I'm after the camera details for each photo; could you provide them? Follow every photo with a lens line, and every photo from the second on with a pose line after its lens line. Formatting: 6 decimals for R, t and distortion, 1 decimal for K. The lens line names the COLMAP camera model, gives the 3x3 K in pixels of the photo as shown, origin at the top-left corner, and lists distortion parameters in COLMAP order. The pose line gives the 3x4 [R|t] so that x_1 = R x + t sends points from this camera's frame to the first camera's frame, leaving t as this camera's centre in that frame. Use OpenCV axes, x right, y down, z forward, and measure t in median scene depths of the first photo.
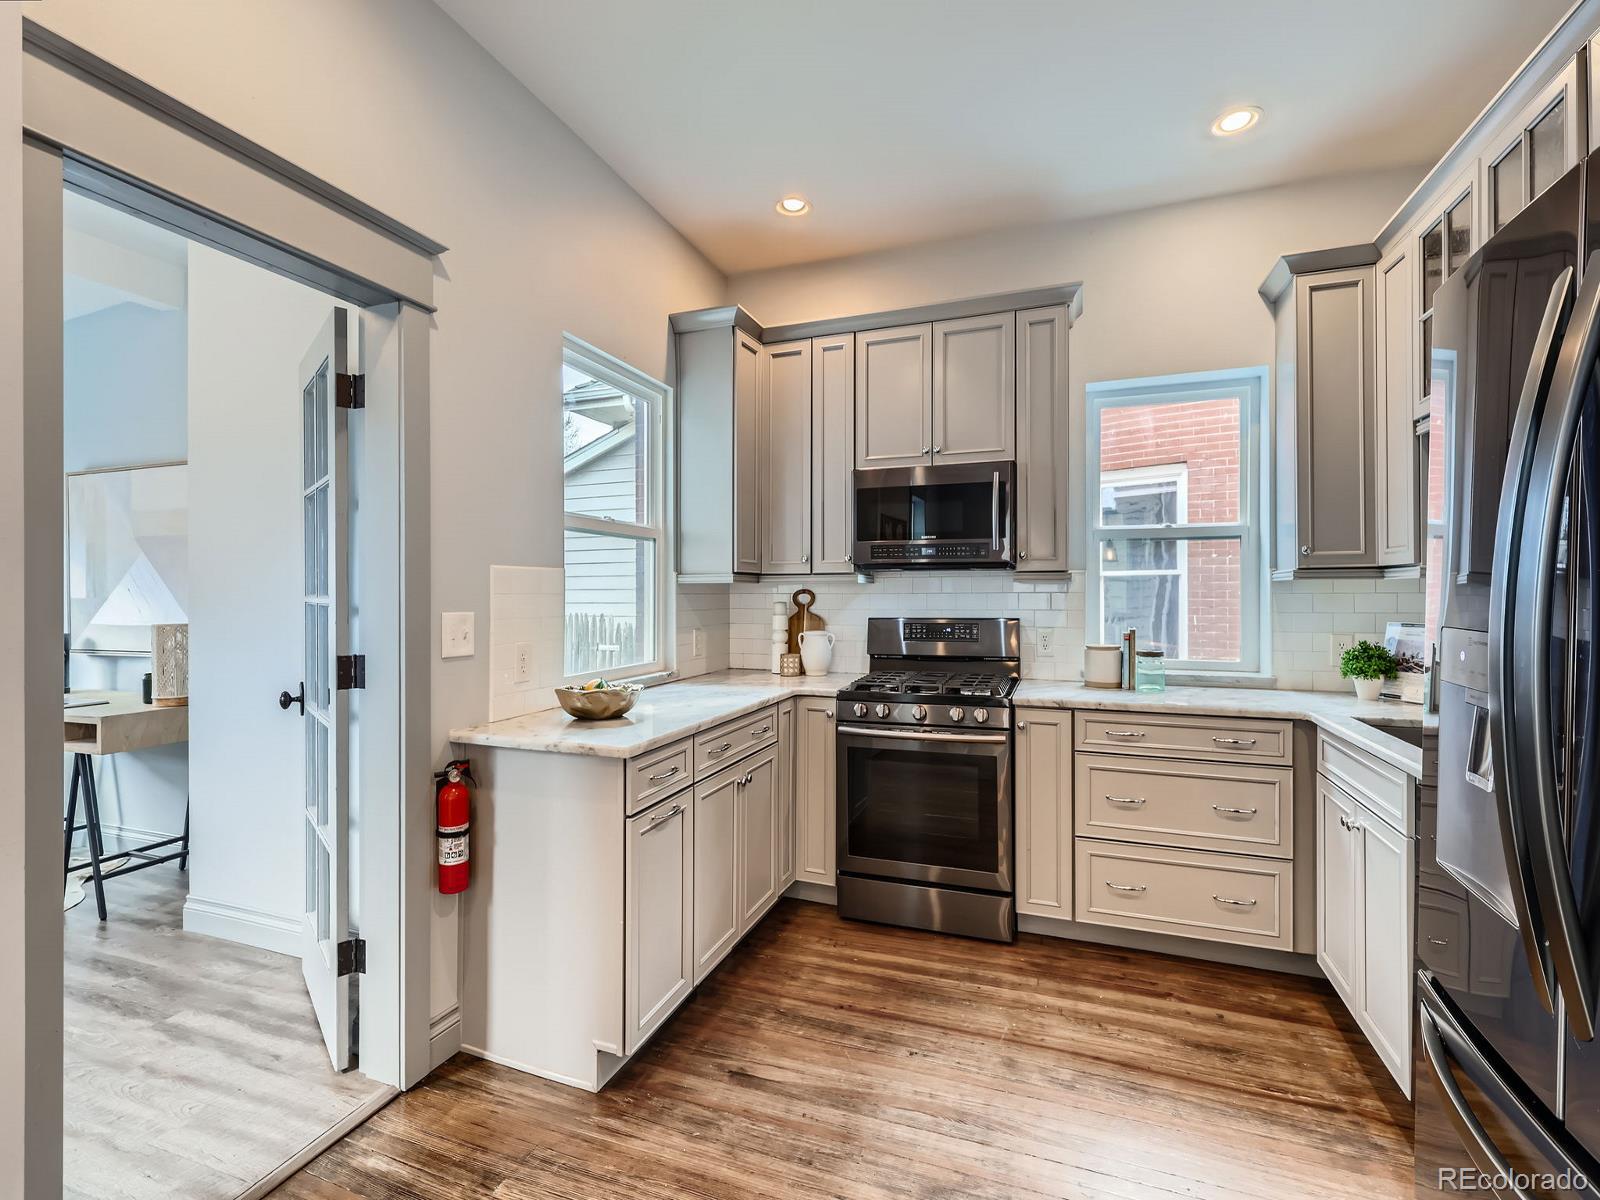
lens RADIAL K [[736.2, 0, 809.6], [0, 736.2, 592.3], [0, 0, 1]] dist [0.004564, -0.003402]
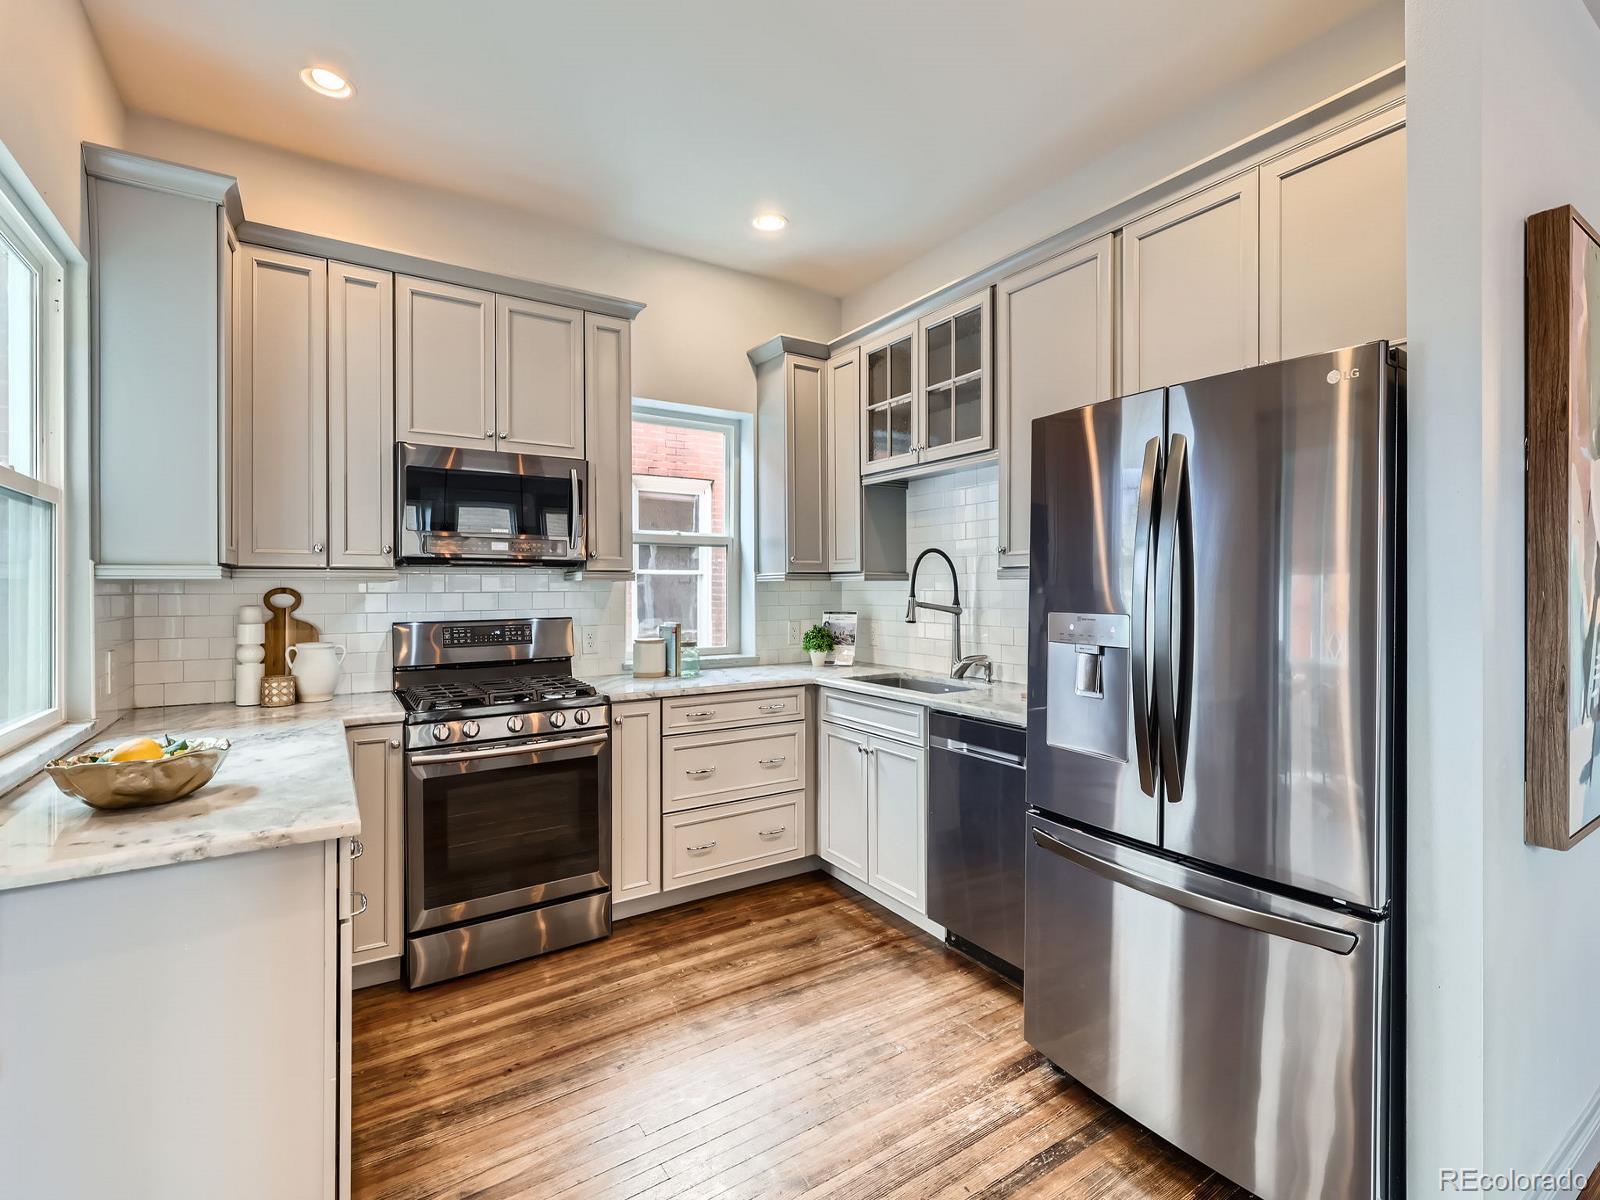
lens RADIAL K [[736.2, 0, 816.5], [0, 736.2, 589.2], [0, 0, 1]] dist [0.004564, -0.003402]
pose [[0.591604, -0.001587, 0.806227, -0.358711], [0.001859, 0.999998, 0.000605, -0.002723], [-0.806226, 0.001141, 0.591606, 0.158085]]
